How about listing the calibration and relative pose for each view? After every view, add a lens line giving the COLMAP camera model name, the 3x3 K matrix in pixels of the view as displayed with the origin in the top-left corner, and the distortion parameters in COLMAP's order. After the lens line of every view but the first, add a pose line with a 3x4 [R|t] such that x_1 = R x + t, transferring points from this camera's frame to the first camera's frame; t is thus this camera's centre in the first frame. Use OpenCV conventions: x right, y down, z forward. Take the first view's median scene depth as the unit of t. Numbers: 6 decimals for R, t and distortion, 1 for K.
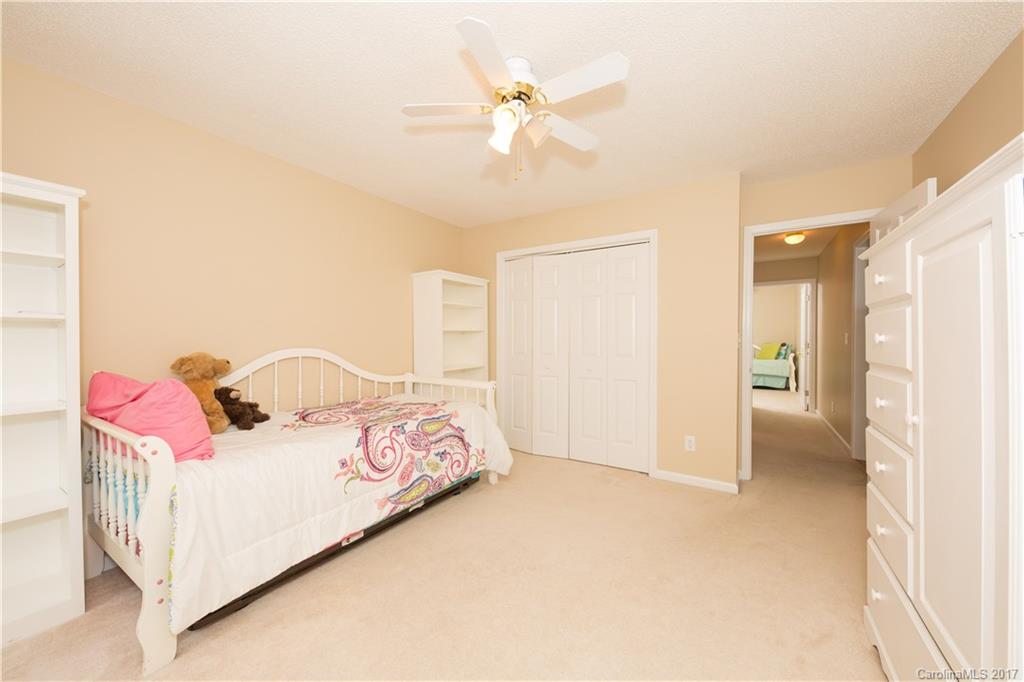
lens RADIAL K [[373.6, 0, 512.0], [0, 373.6, 341.0], [0, 0, 1]] dist [0.002928, 0.000107]
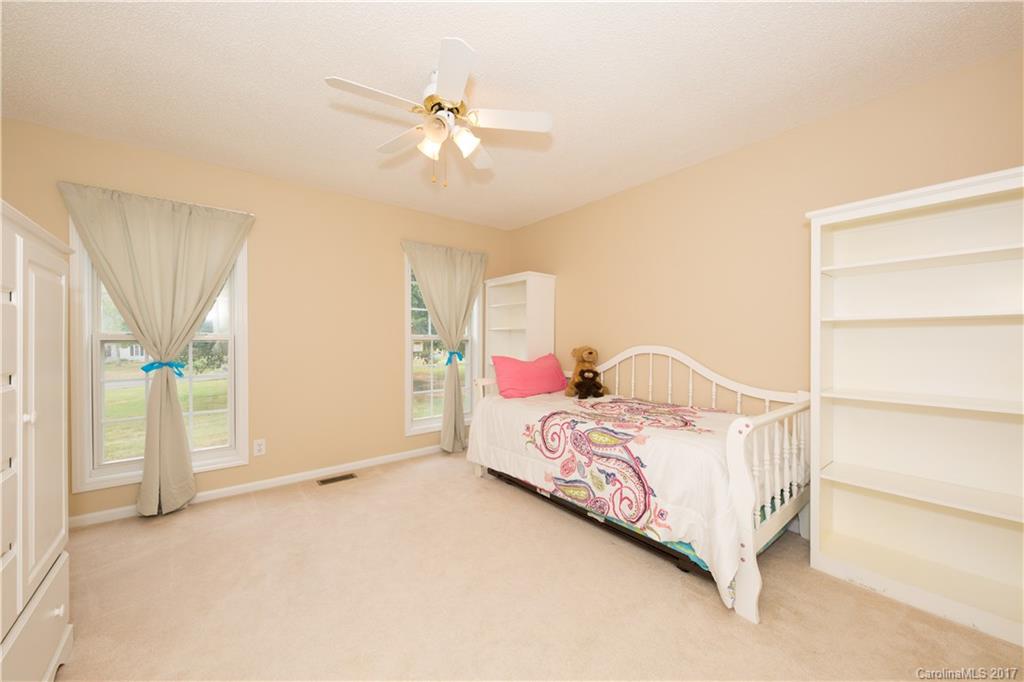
lens RADIAL K [[373.6, 0, 512.0], [0, 373.6, 341.0], [0, 0, 1]] dist [0.002928, 0.000107]
pose [[-0.314488, 0.009778, -0.949211, 0.683767], [-0.002745, 0.999933, 0.011210, -0.005804], [0.949257, 0.006131, -0.314440, 1.081293]]
